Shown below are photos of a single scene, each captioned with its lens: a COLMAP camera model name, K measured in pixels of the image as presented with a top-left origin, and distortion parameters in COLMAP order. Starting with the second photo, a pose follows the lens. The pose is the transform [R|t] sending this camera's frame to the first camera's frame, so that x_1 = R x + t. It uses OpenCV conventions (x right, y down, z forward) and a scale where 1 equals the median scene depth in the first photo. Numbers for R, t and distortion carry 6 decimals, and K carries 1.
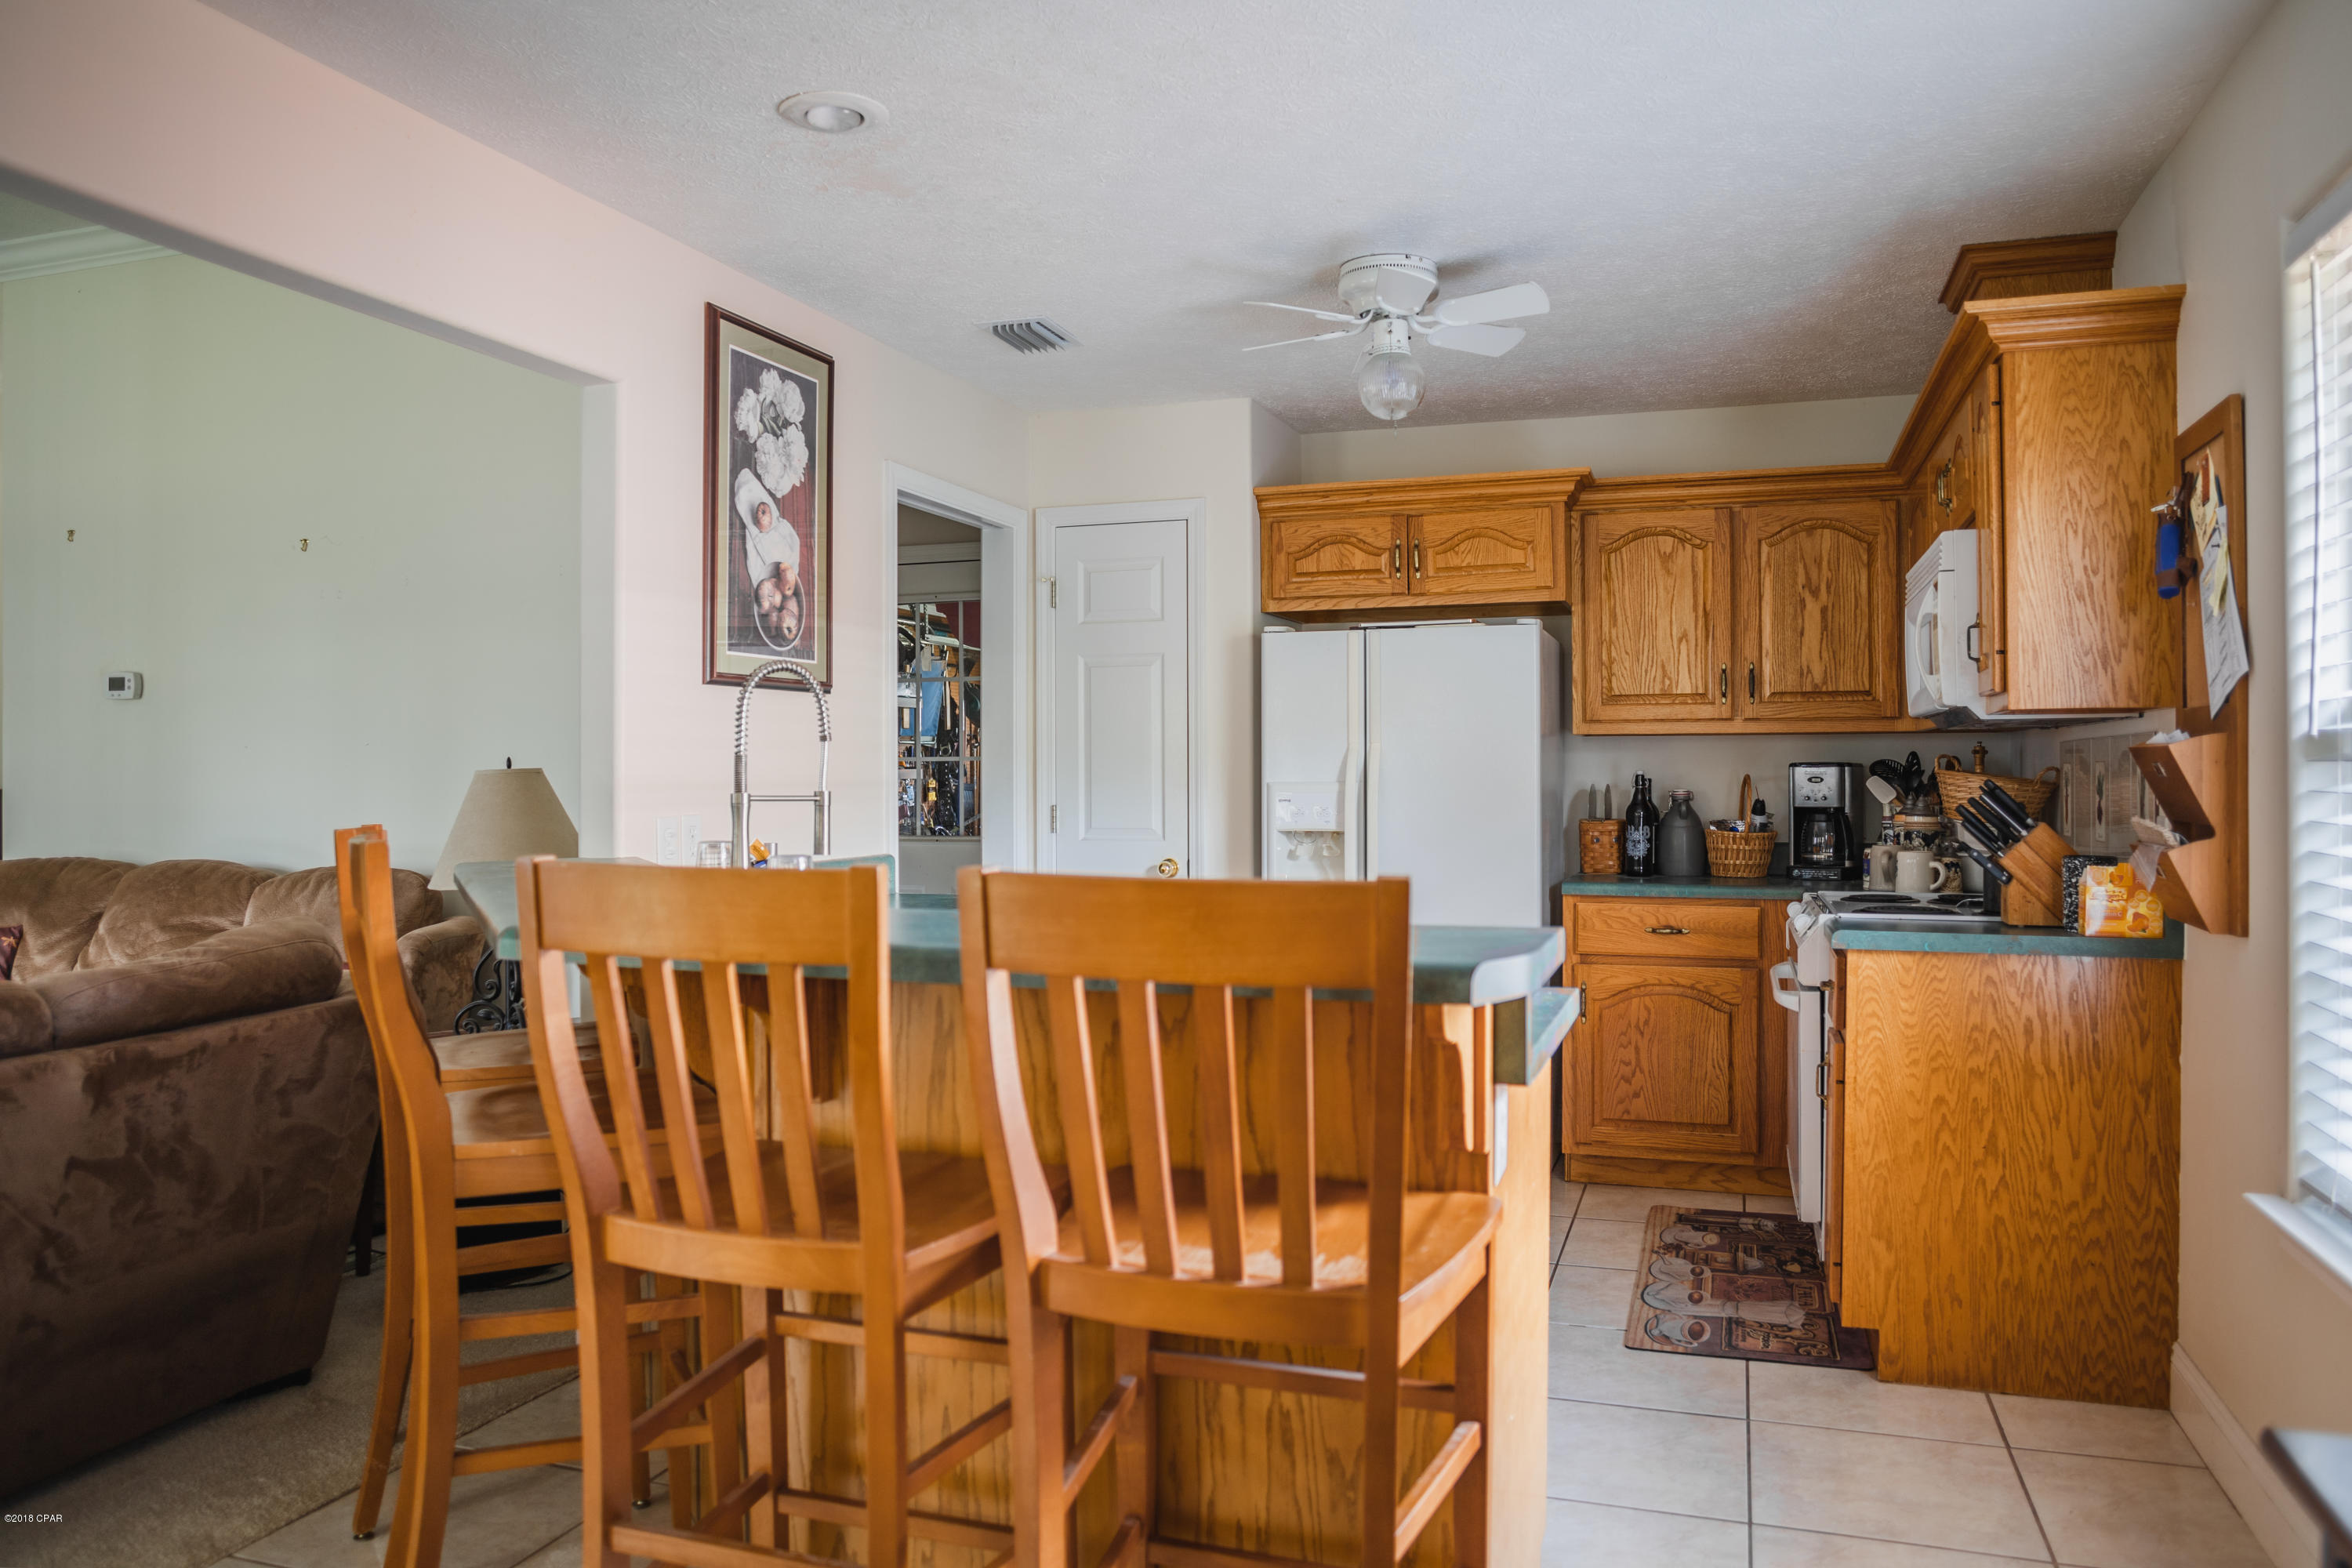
lens RADIAL K [[1629.3, 0, 1176.0], [0, 1629.3, 784.0], [0, 0, 1]] dist [-0.108821, 0.072862]
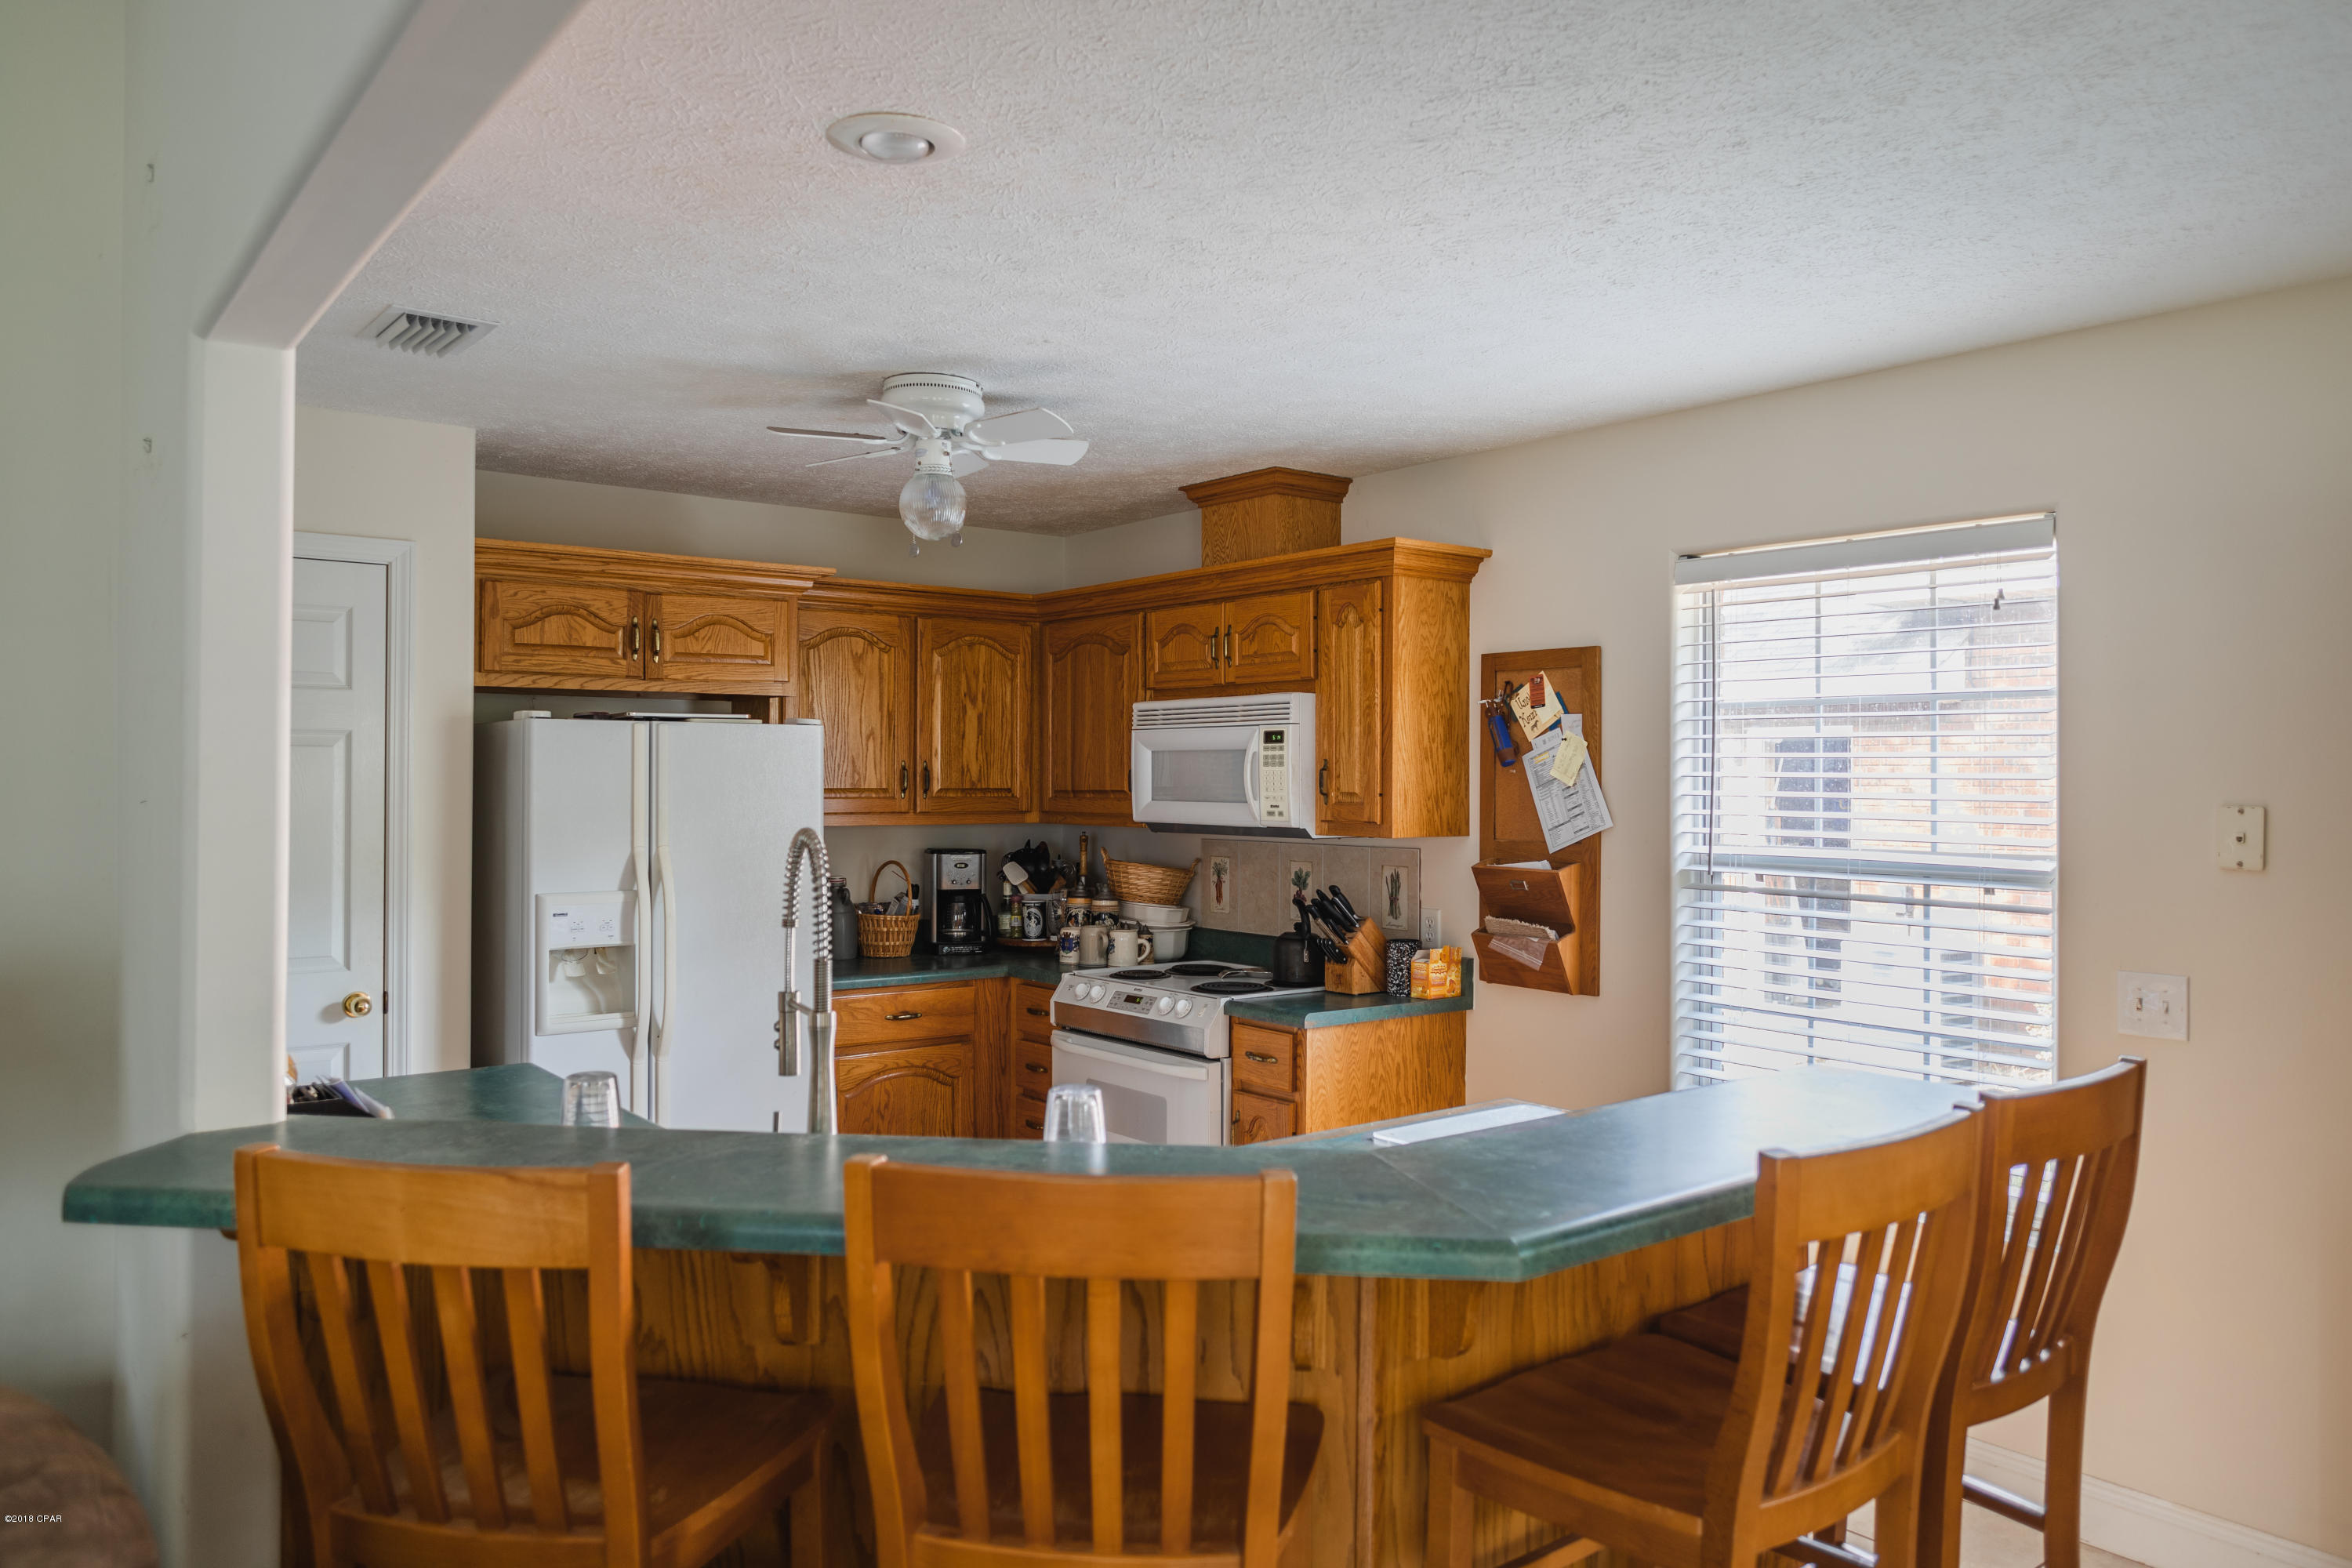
lens RADIAL K [[1625.2, 0, 1148.0], [0, 1625.2, 776.5], [0, 0, 1]] dist [-0.010096, 0.000836]
pose [[0.539559, 0.005916, 0.841927, -0.492411], [-0.002673, 0.999982, -0.005313, -0.059595], [-0.841943, 0.000617, 0.539566, 0.276030]]
